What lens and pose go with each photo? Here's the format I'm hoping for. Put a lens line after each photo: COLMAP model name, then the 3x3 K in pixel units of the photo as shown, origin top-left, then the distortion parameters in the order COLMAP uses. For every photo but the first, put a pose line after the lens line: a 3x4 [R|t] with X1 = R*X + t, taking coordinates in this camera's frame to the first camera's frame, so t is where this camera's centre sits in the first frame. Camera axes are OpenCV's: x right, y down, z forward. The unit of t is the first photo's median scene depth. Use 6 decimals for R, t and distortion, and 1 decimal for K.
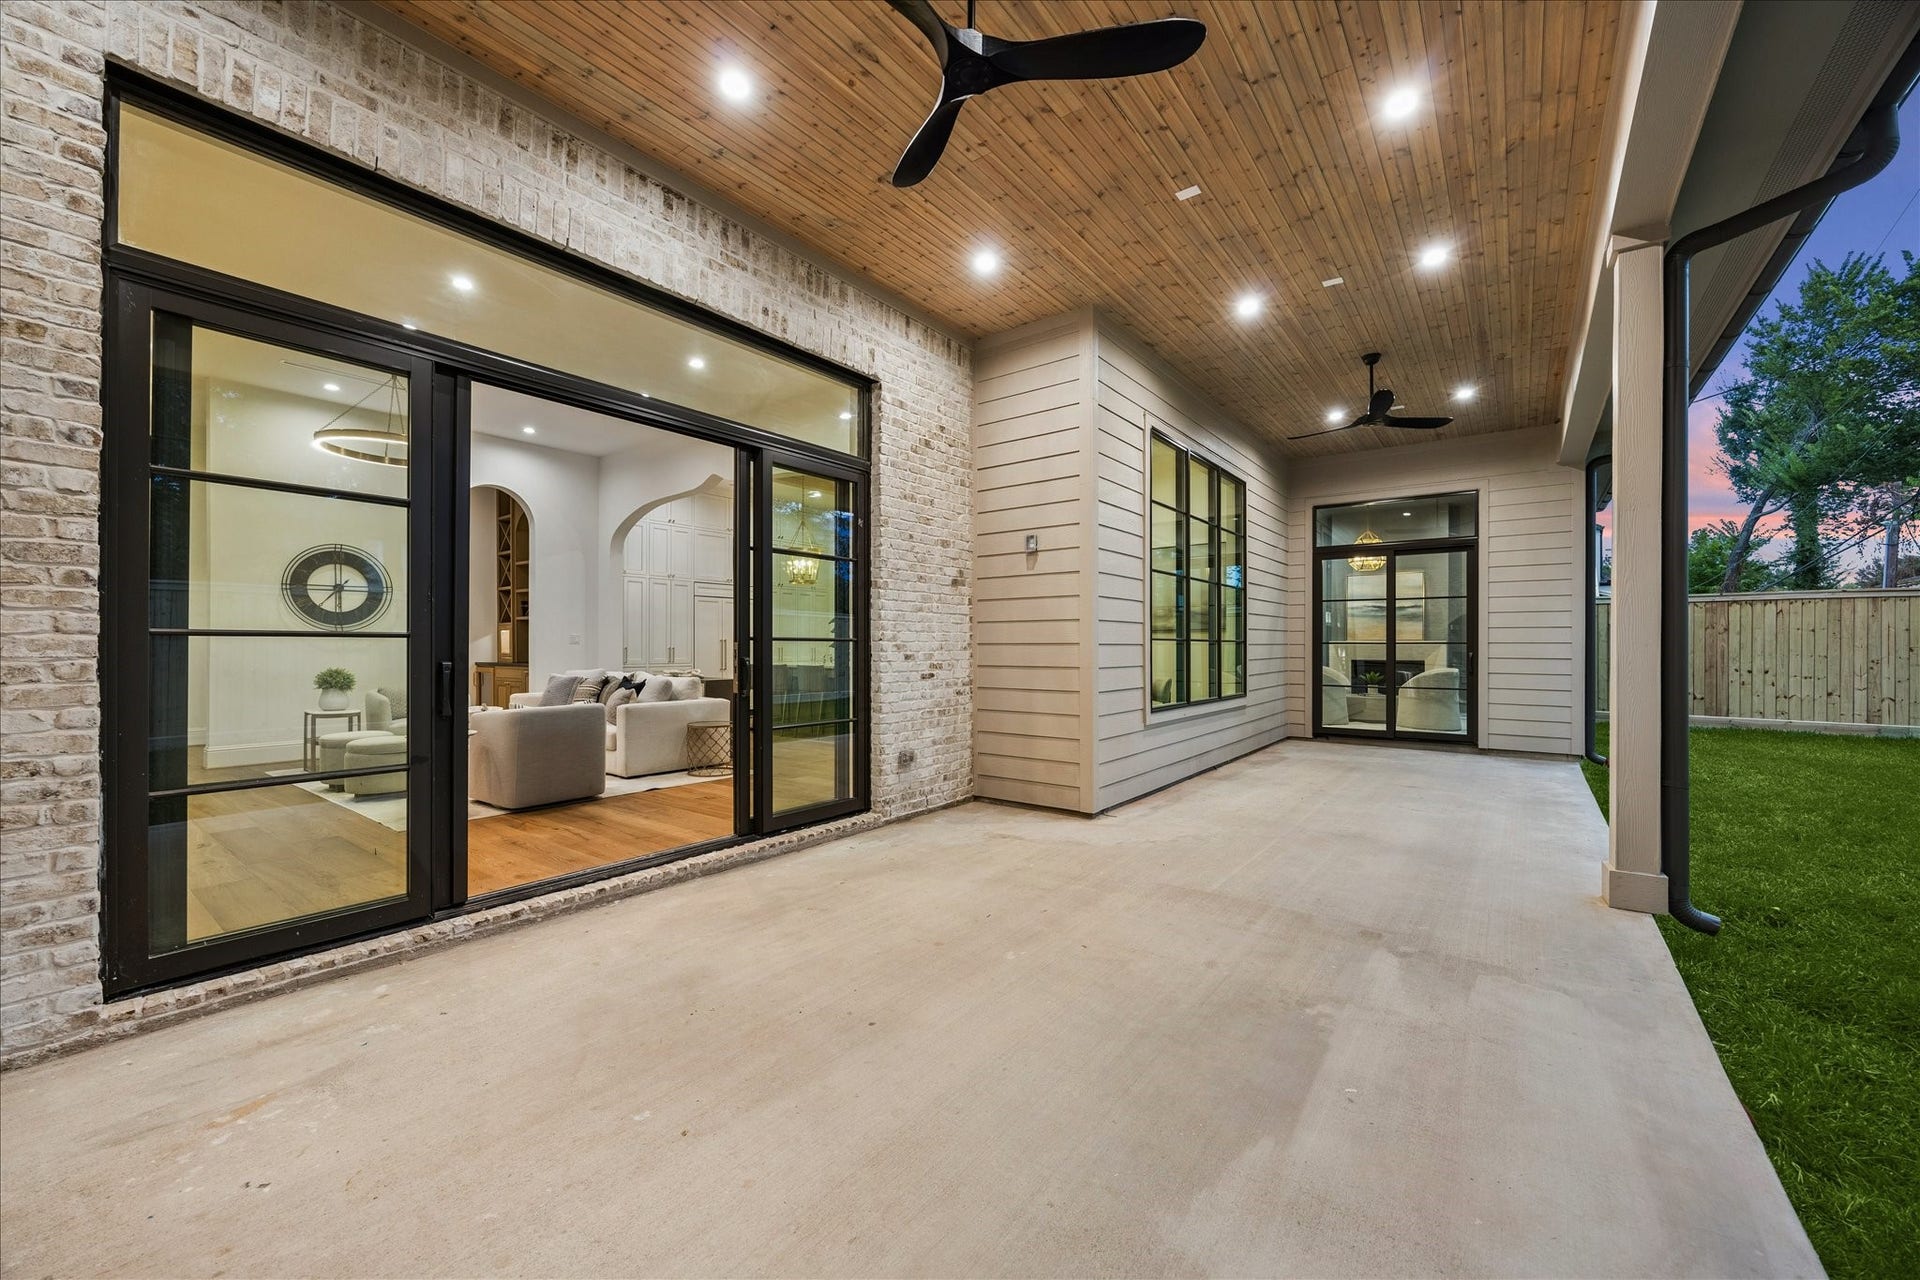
lens RADIAL K [[739.4, 0, 965.1], [0, 739.4, 644.5], [0, 0, 1]] dist [-0.006537, 0.000761]
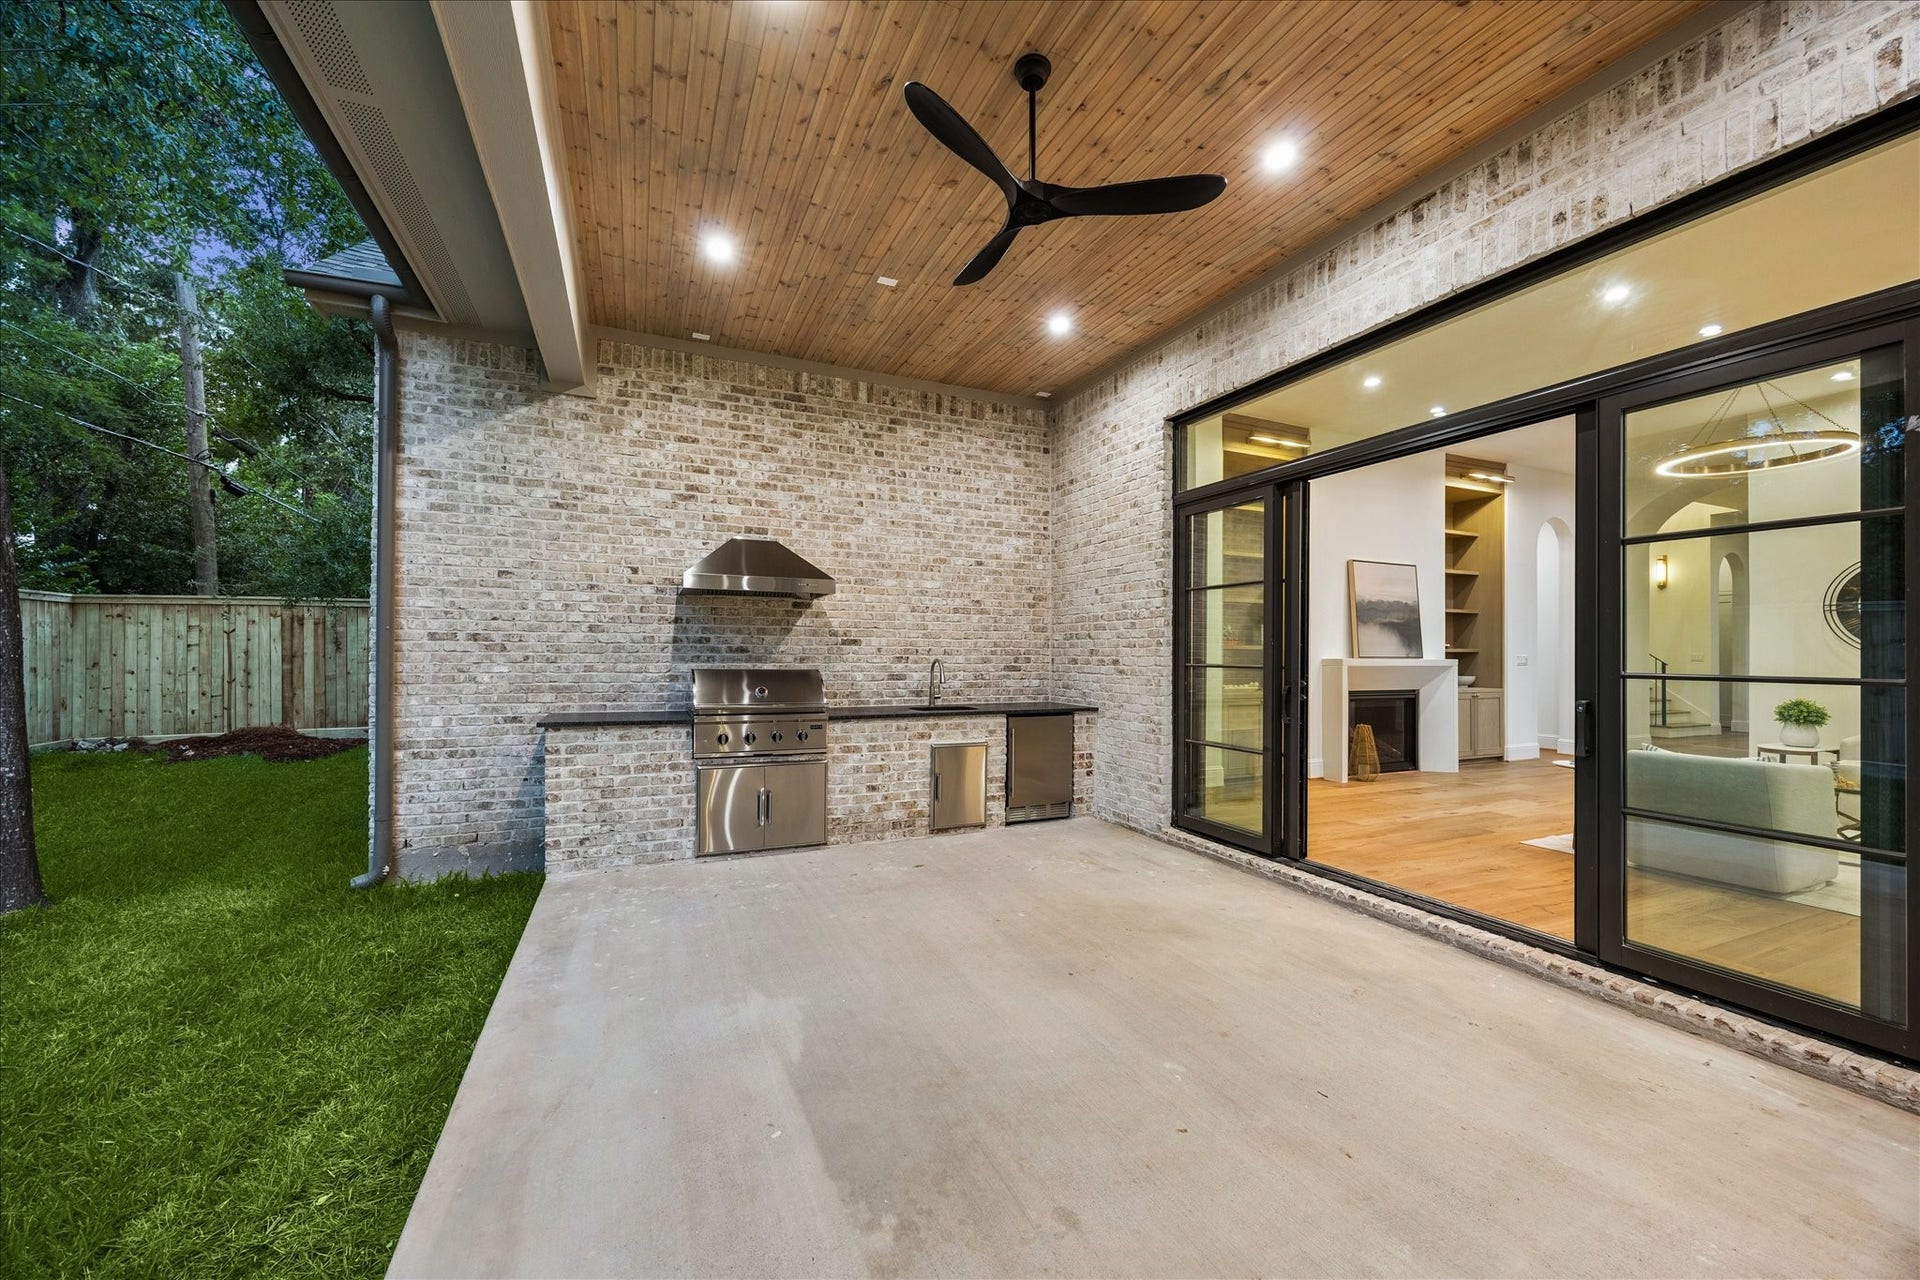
lens RADIAL K [[739.4, 0, 963.3], [0, 739.4, 648.6], [0, 0, 1]] dist [-0.006537, 0.000761]
pose [[-0.490608, -0.008107, -0.871343, 0.793930], [-0.002678, 0.999966, -0.007795, -0.033913], [0.871376, -0.001491, -0.490613, 1.062474]]
